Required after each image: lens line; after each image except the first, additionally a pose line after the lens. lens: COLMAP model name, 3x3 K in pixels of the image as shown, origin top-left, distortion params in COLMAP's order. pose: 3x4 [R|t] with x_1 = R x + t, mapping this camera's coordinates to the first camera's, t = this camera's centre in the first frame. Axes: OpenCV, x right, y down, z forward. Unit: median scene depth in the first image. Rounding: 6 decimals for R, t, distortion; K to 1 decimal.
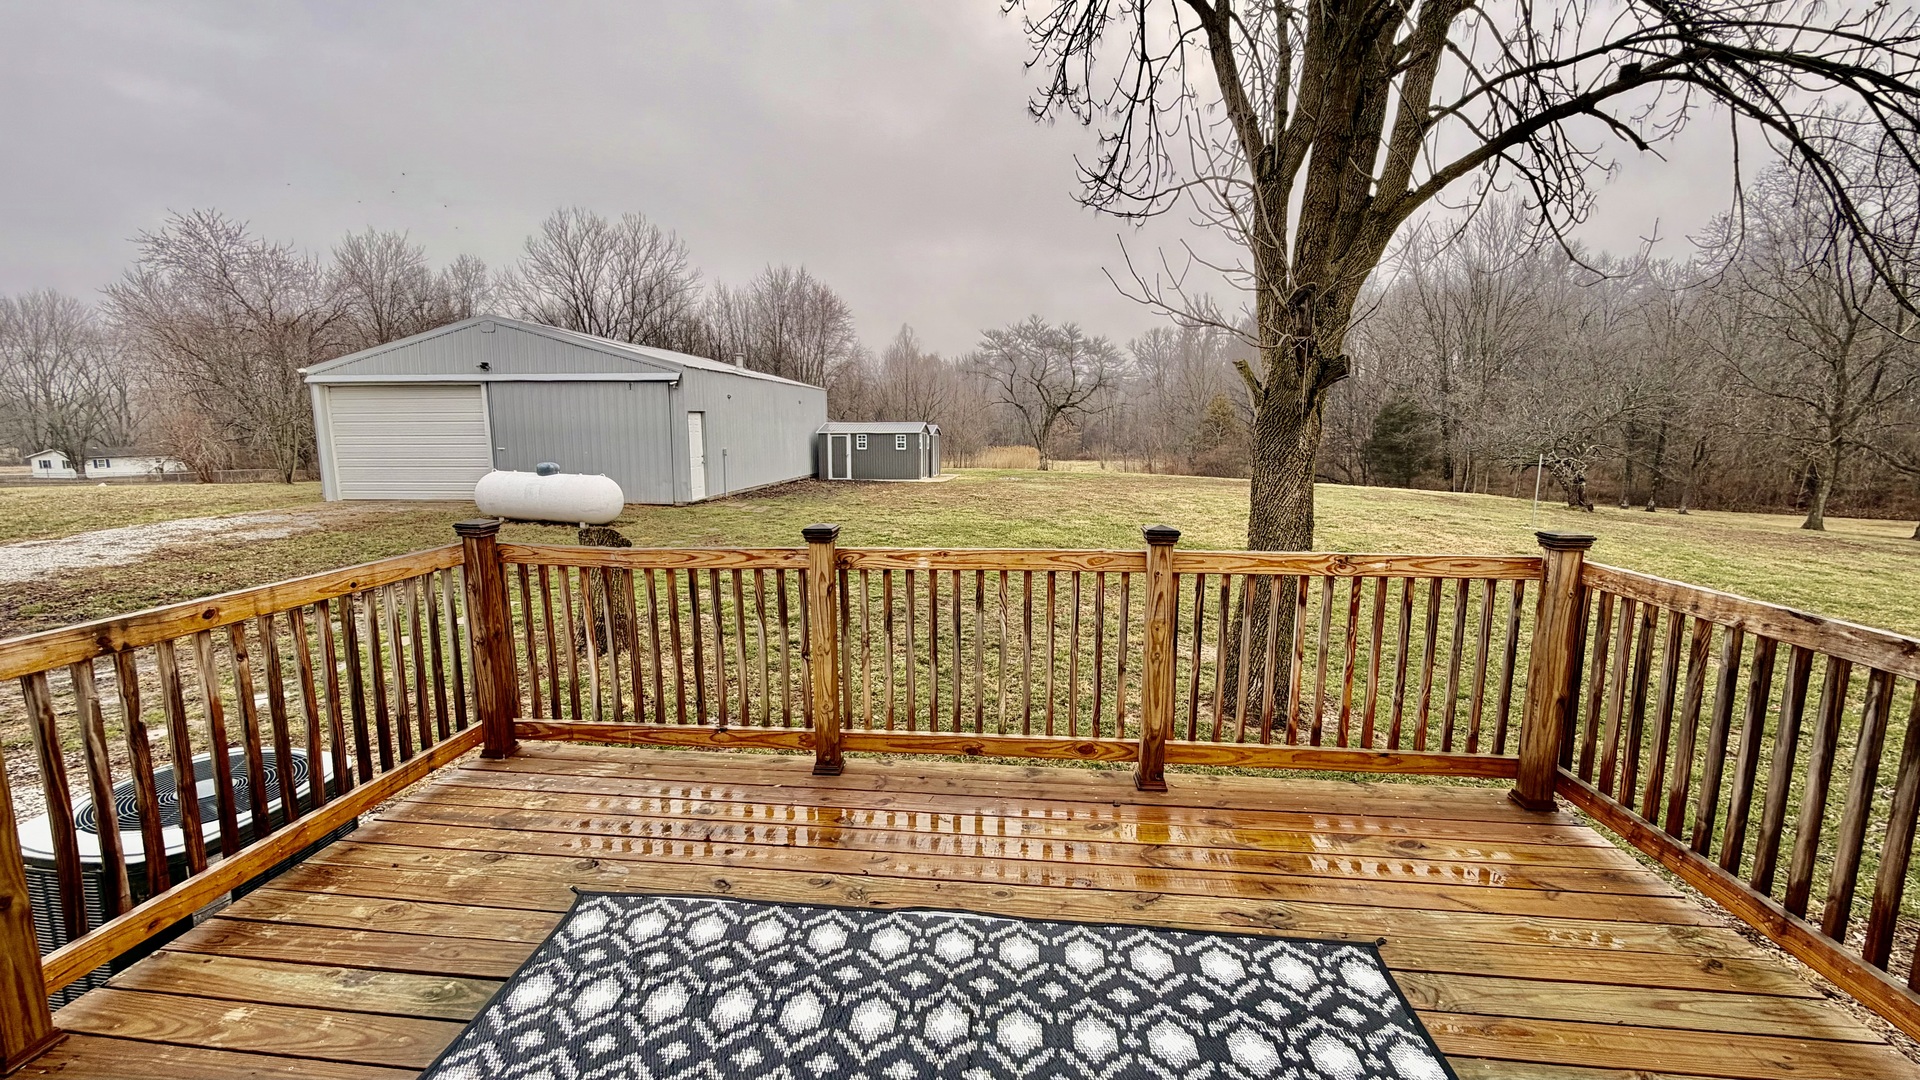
lens RADIAL K [[764.5, 0, 954.3], [0, 764.5, 538.6], [0, 0, 1]] dist [-0.000255, -0.000568]
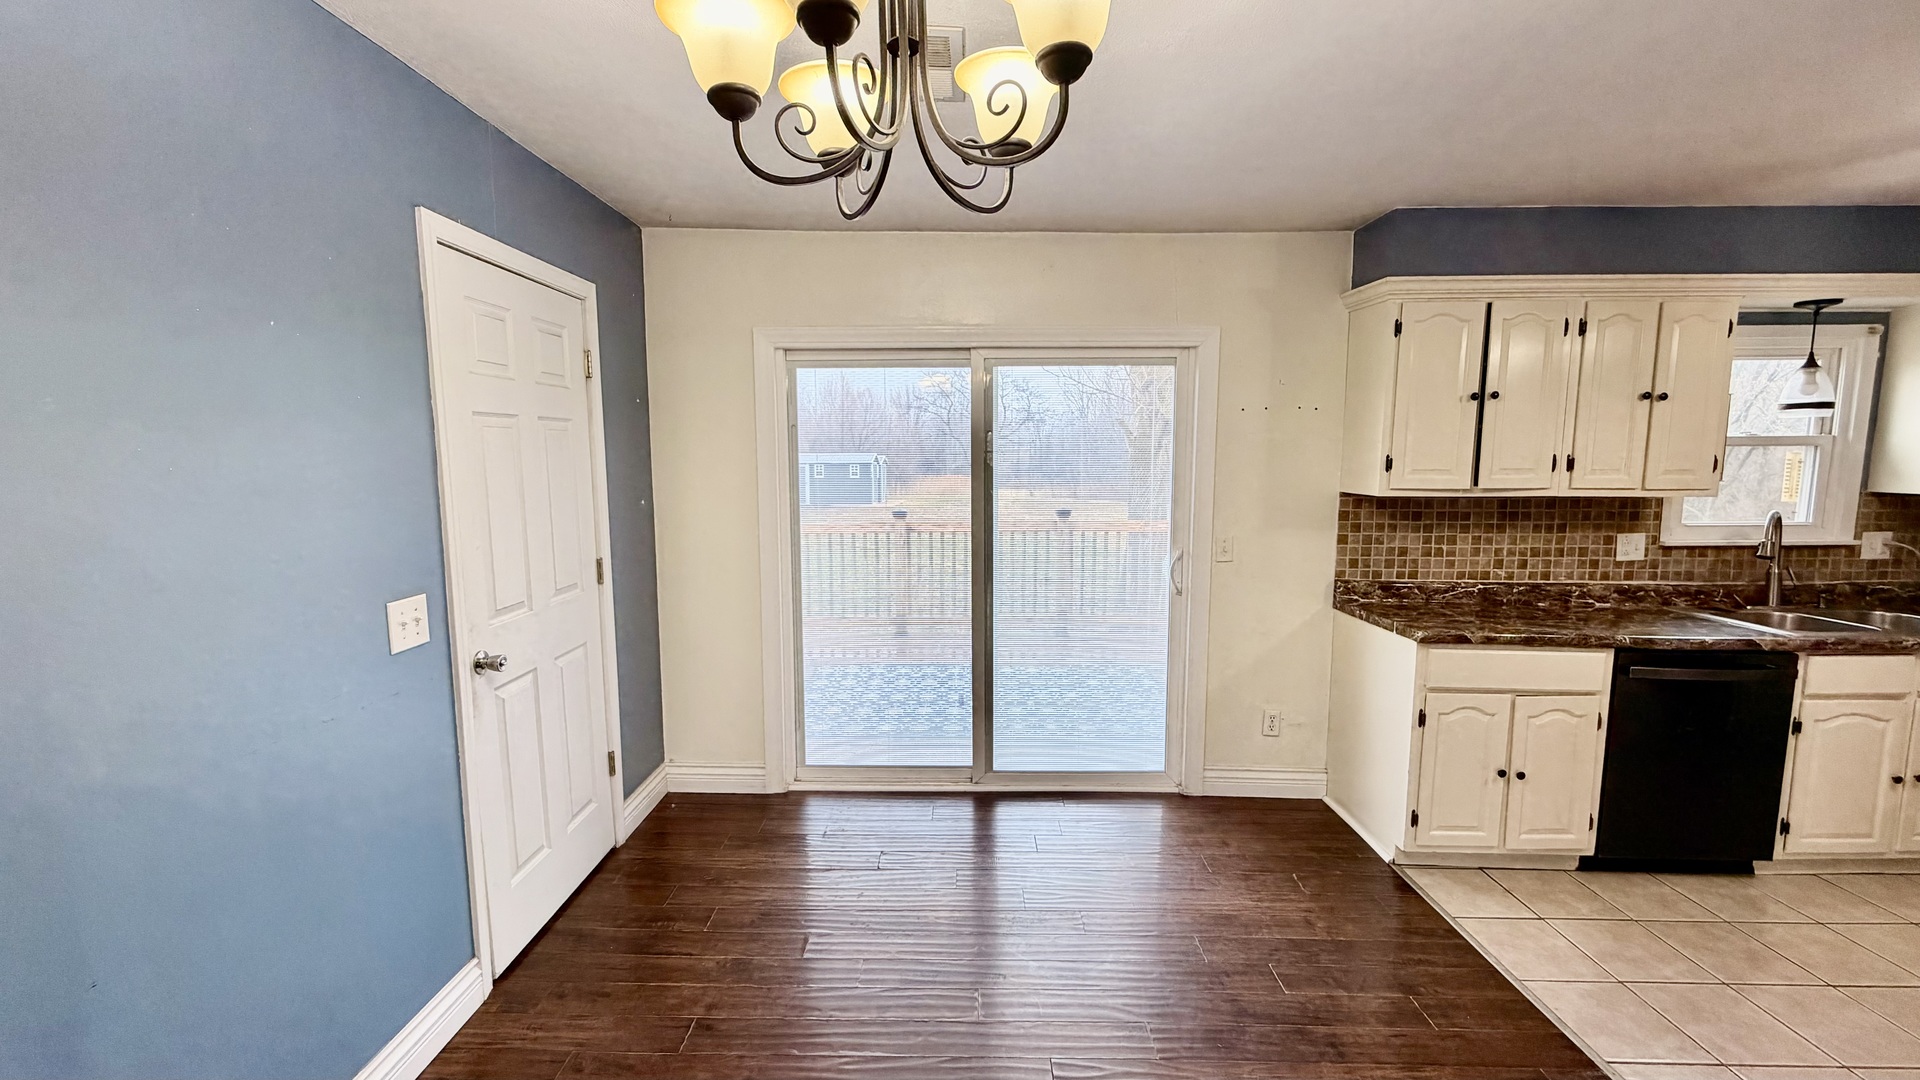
lens RADIAL K [[764.5, 0, 954.3], [0, 764.5, 538.6], [0, 0, 1]] dist [-0.000255, -0.000568]
pose [[0.995855, -0.011404, 0.090237, -0.203174], [0.014827, 0.999192, -0.037353, 0.131287], [-0.089738, 0.038536, 0.995220, -0.983169]]
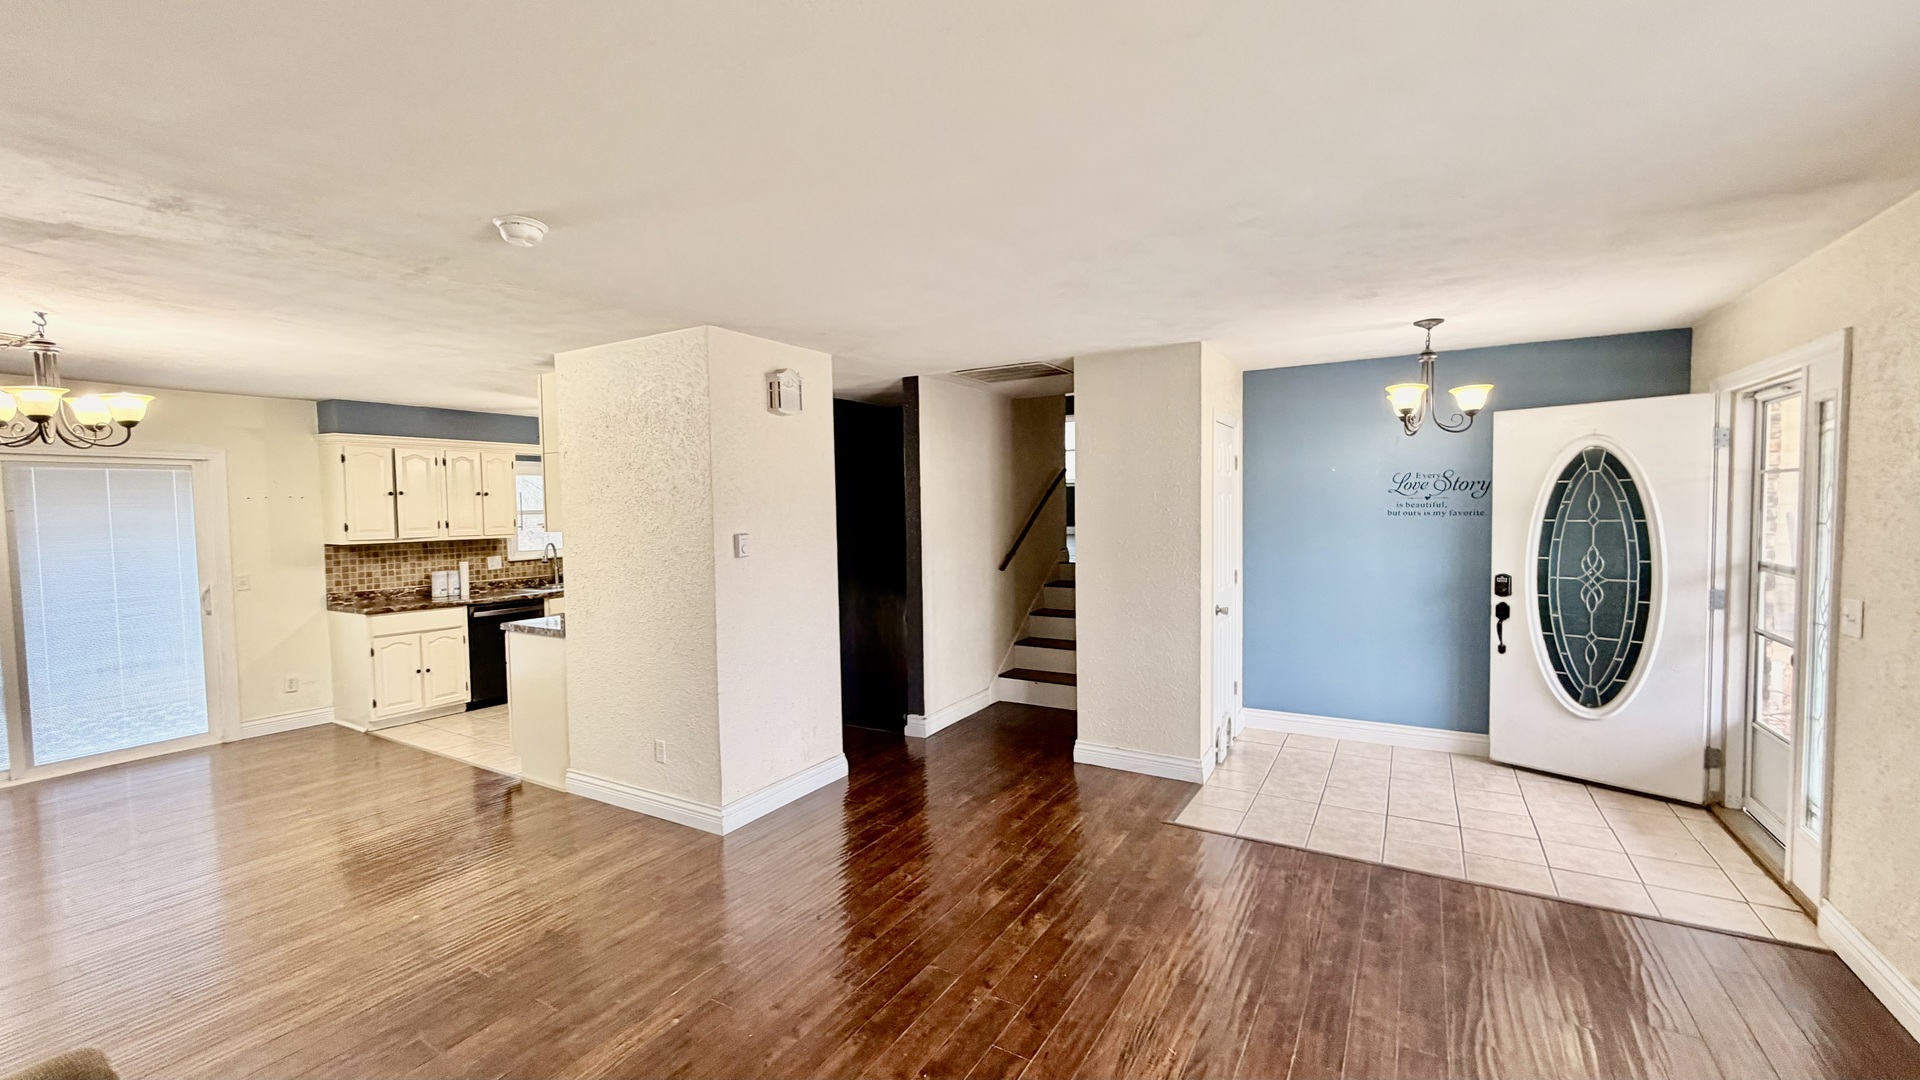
lens RADIAL K [[764.5, 0, 954.3], [0, 764.5, 538.6], [0, 0, 1]] dist [-0.000255, -0.000568]
pose [[0.423226, -0.049336, 0.904680, -0.962079], [0.152052, 0.988222, -0.017241, 0.420501], [-0.893174, 0.144855, 0.425743, -3.143133]]
